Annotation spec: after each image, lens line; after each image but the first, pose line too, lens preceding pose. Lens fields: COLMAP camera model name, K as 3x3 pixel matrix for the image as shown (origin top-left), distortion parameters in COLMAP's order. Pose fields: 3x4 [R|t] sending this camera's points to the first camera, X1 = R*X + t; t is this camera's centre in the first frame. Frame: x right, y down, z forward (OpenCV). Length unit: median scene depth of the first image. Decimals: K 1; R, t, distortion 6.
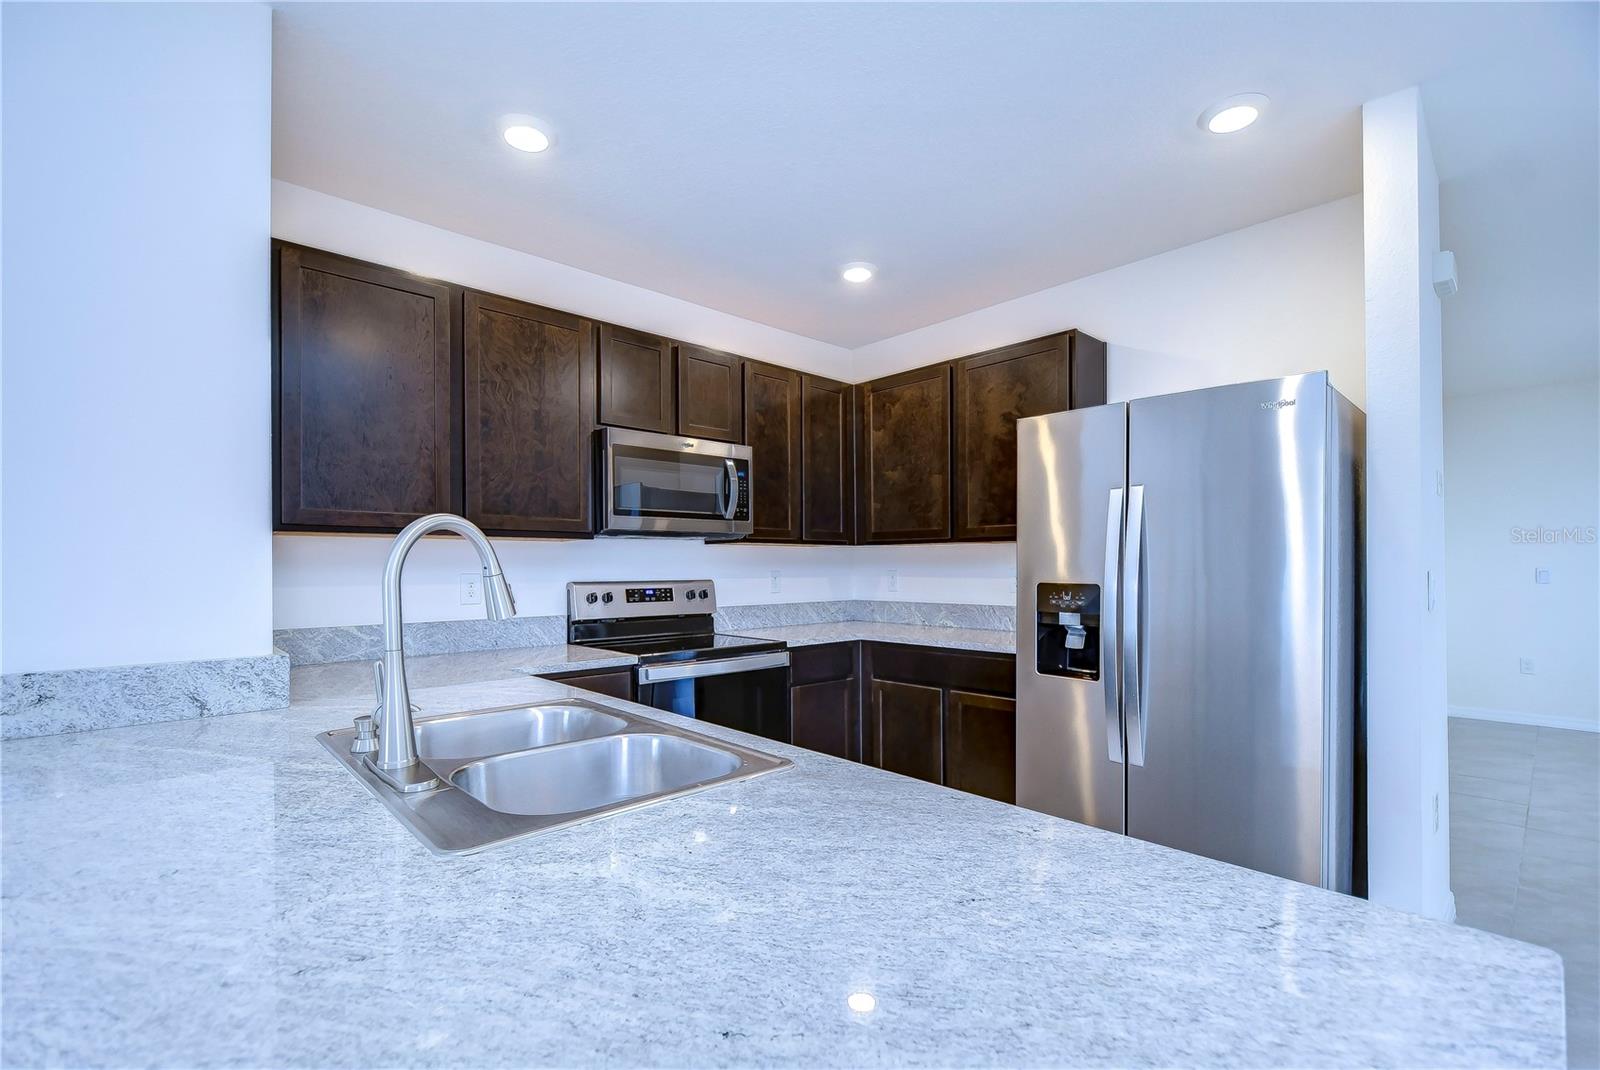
lens RADIAL K [[706.9, 0, 799.6], [0, 706.9, 570.9], [0, 0, 1]] dist [0.013429, -0.010784]
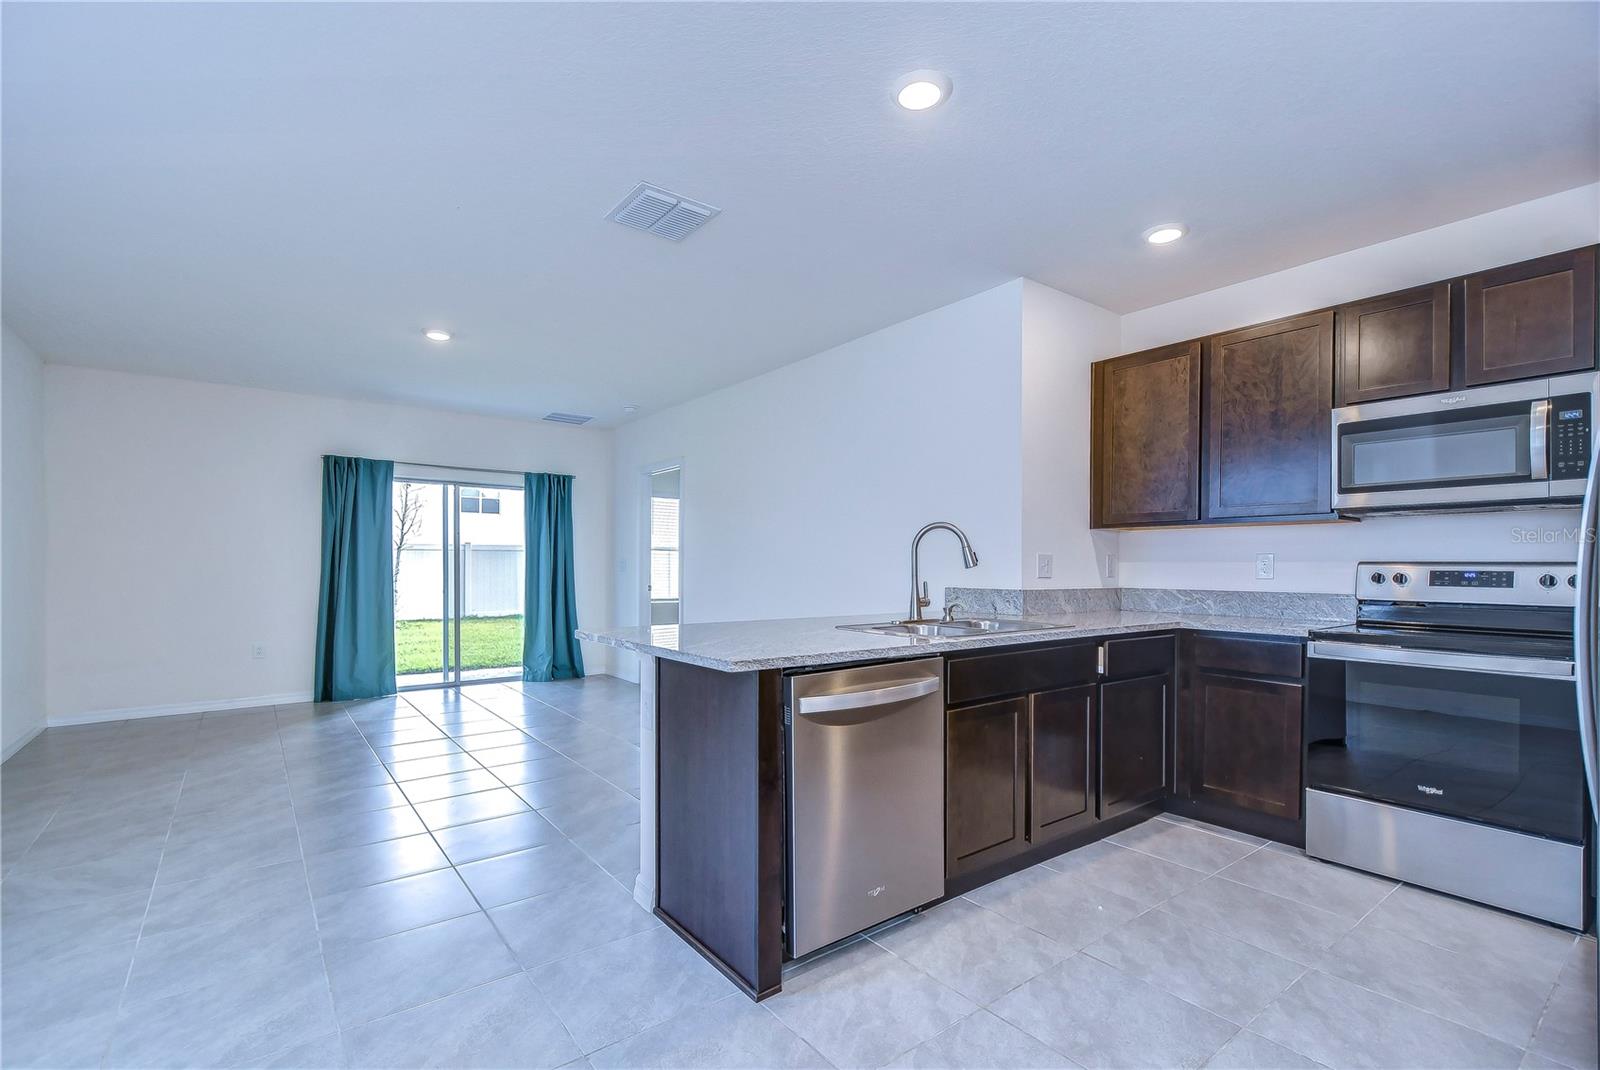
lens RADIAL K [[706.9, 0, 799.6], [0, 706.9, 570.9], [0, 0, 1]] dist [0.013429, -0.010784]
pose [[-0.088474, 0.014180, -0.995978, 0.729678], [-0.008704, 0.999849, 0.015008, 0.019766], [0.996040, 0.009997, -0.088337, 0.283700]]
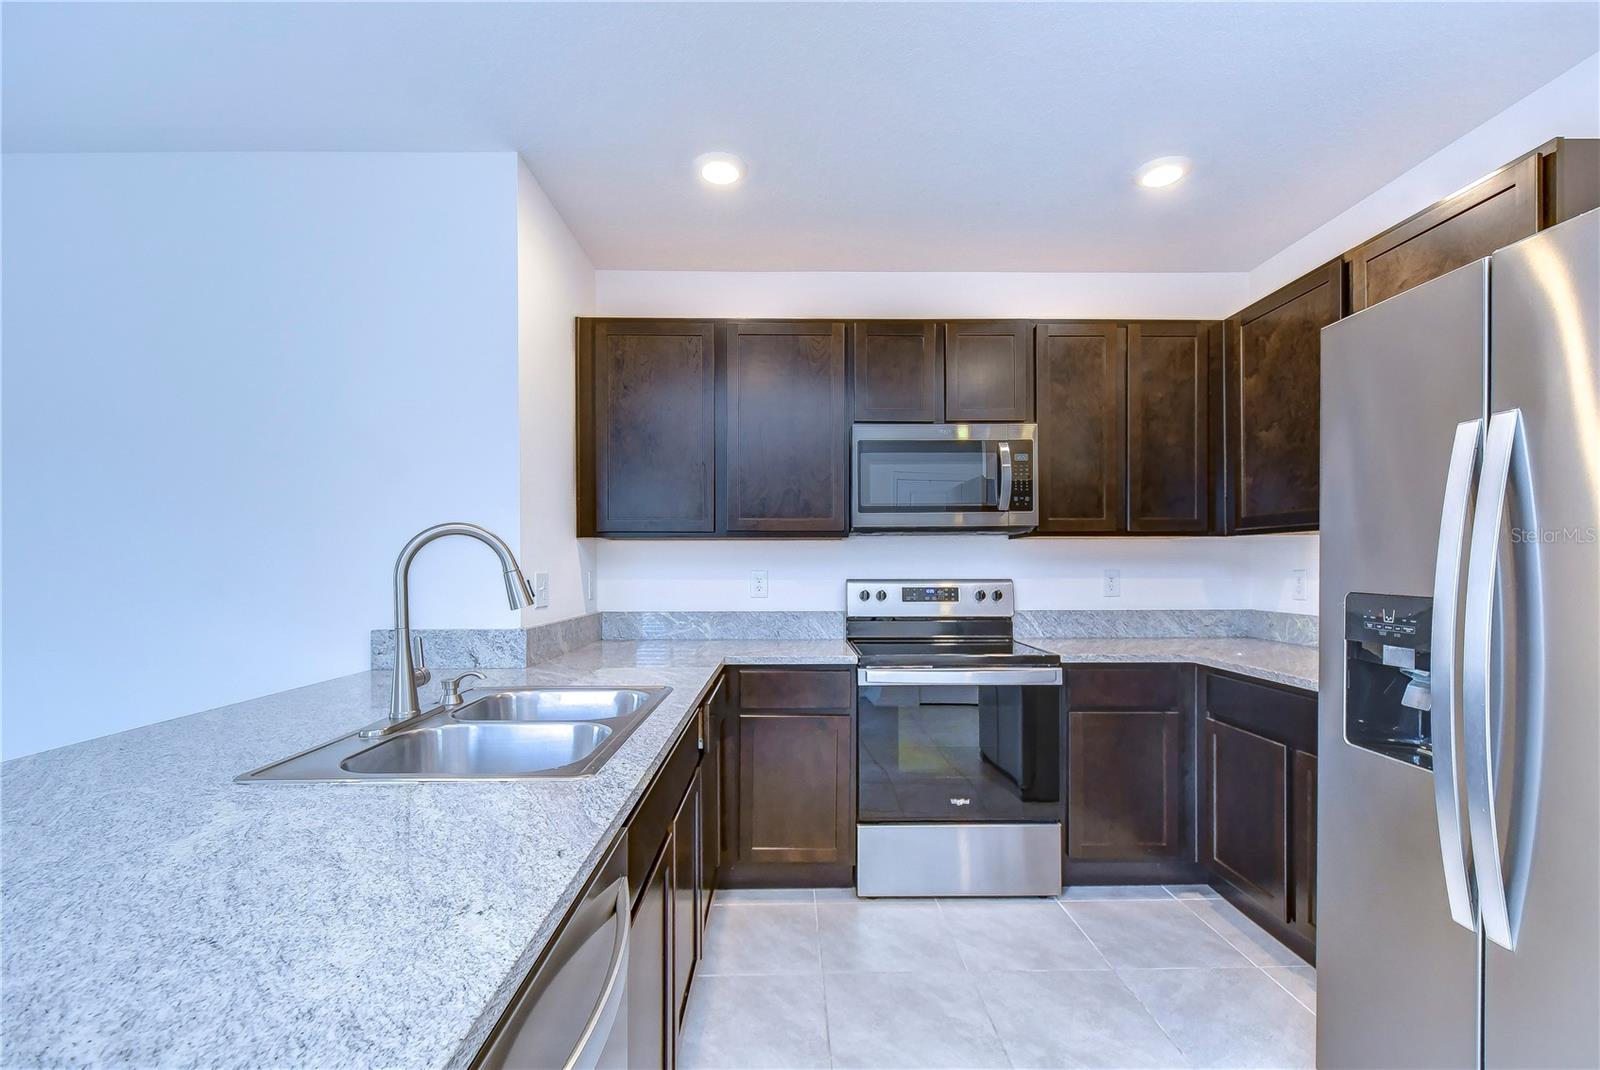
lens RADIAL K [[706.9, 0, 799.6], [0, 706.9, 570.9], [0, 0, 1]] dist [0.013429, -0.010784]
pose [[0.745925, 0.007910, -0.665983, 0.299686], [-0.005426, 0.999968, 0.005799, -0.001962], [0.666007, -0.000712, 0.745945, 0.180315]]
